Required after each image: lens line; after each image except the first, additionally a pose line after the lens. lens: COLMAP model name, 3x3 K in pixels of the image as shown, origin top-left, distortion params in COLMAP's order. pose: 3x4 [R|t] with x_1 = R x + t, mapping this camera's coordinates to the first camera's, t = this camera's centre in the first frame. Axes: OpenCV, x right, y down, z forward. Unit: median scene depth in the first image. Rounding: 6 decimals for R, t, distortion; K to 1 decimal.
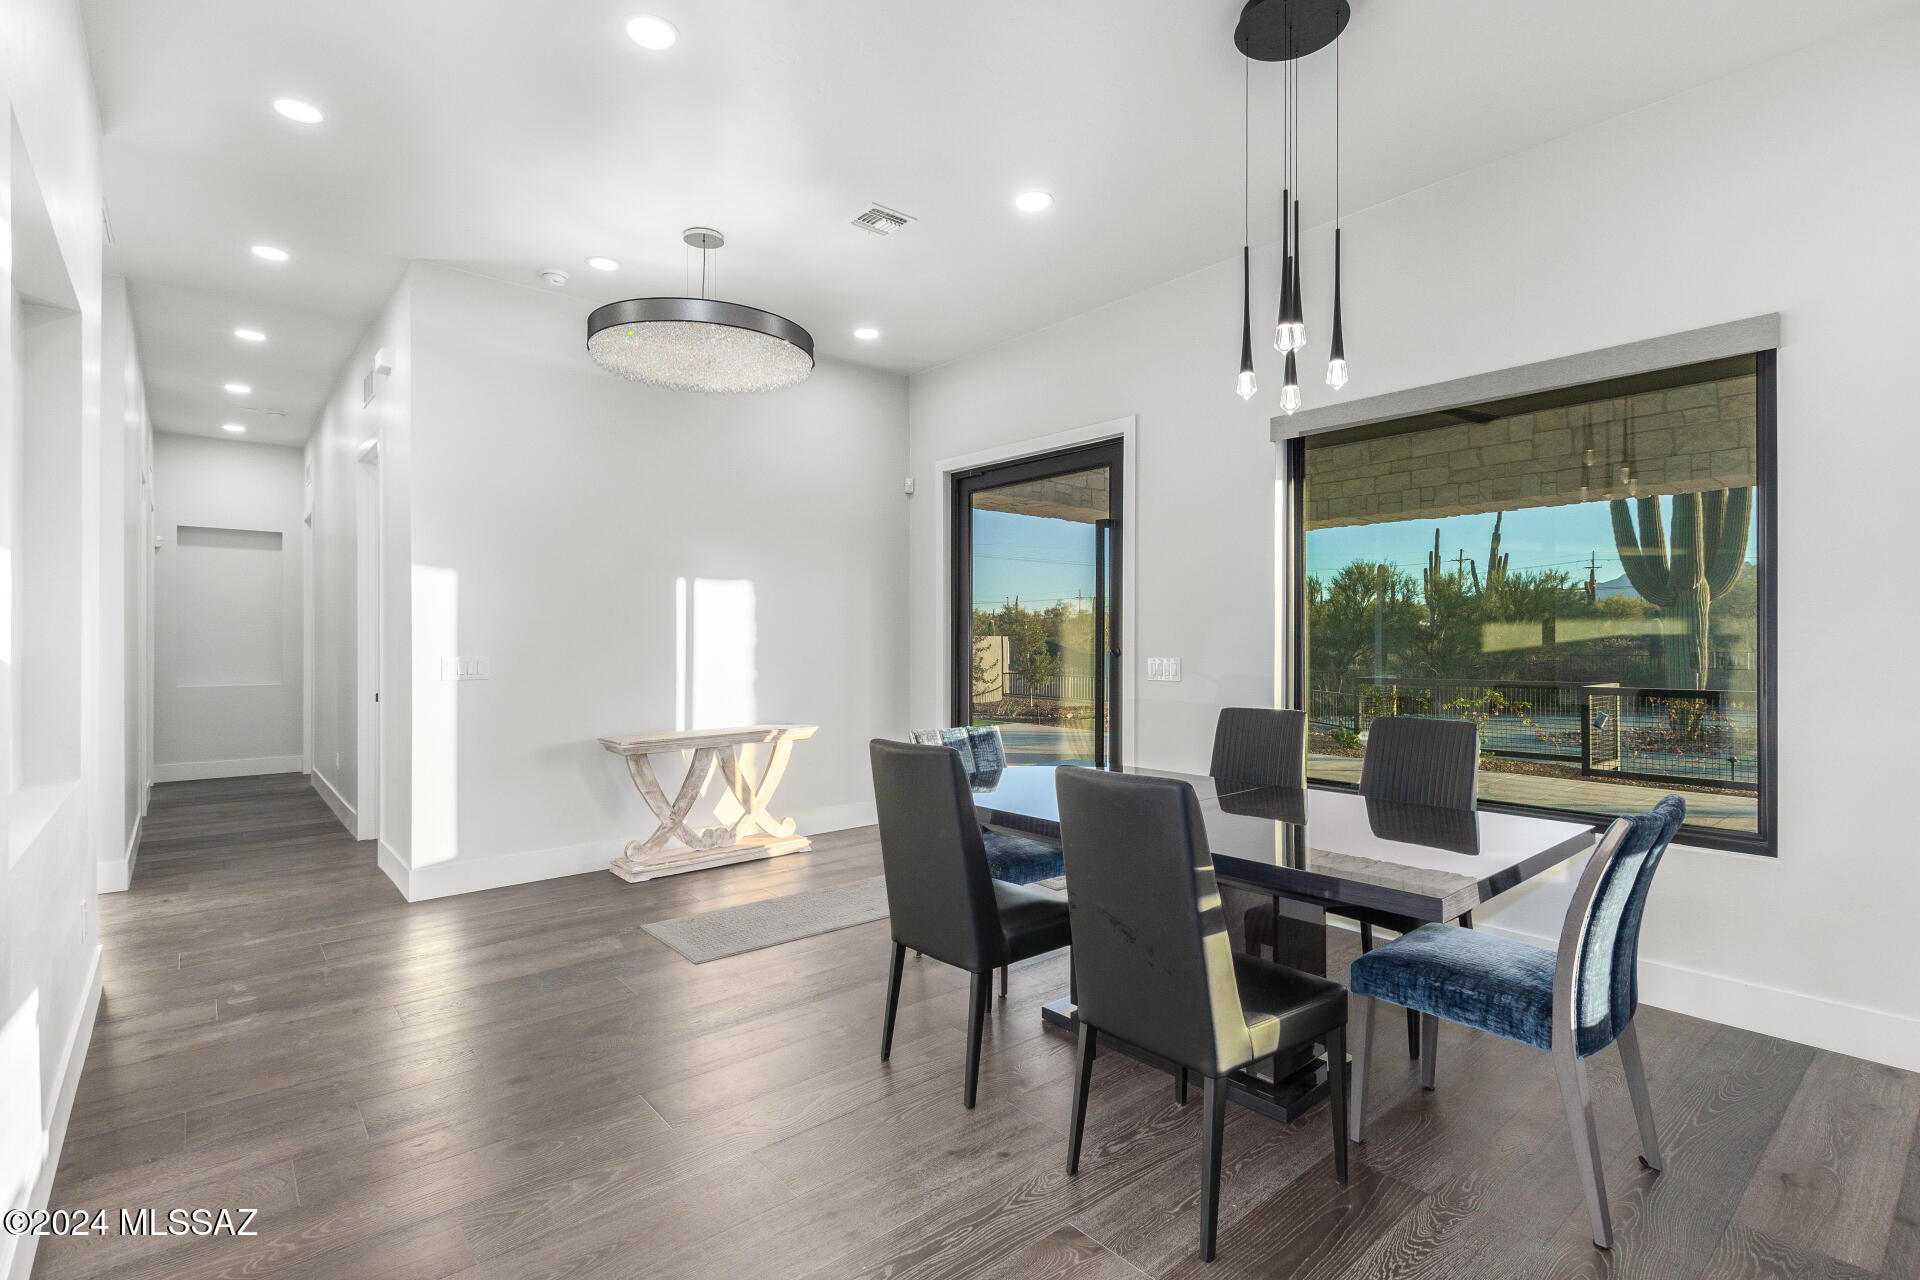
lens RADIAL K [[911.4, 0, 949.7], [0, 911.4, 642.2], [0, 0, 1]] dist [0.001638, 0.000278]
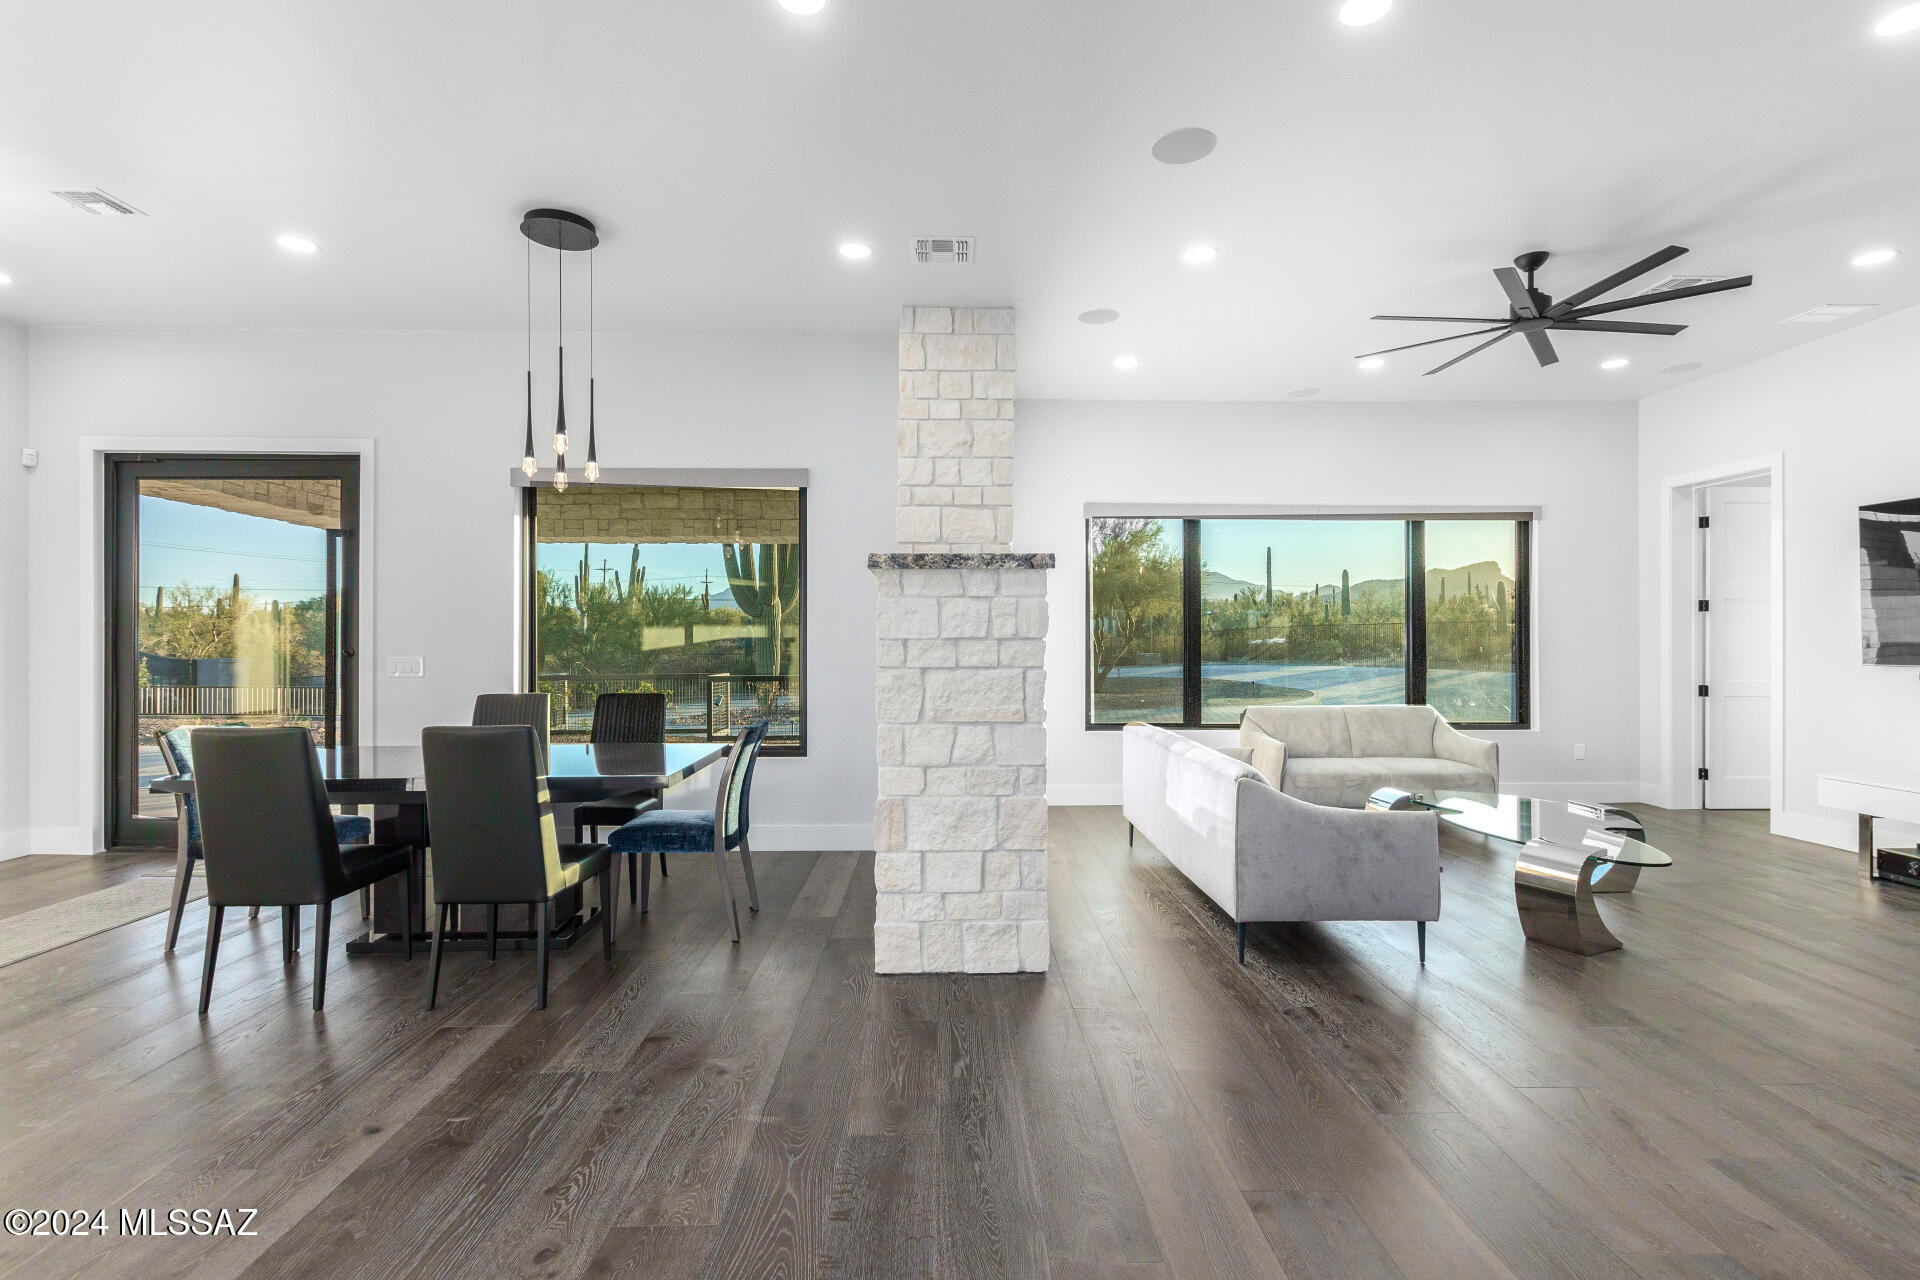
lens RADIAL K [[887.1, 0, 958.8], [0, 887.1, 645.7], [0, 0, 1]] dist [0.011561, -0.002818]
pose [[0.628051, -0.003833, 0.778163, -0.185787], [0.002675, 0.999993, 0.002766, 0.002603], [-0.778167, 0.000345, 0.628057, -0.227774]]
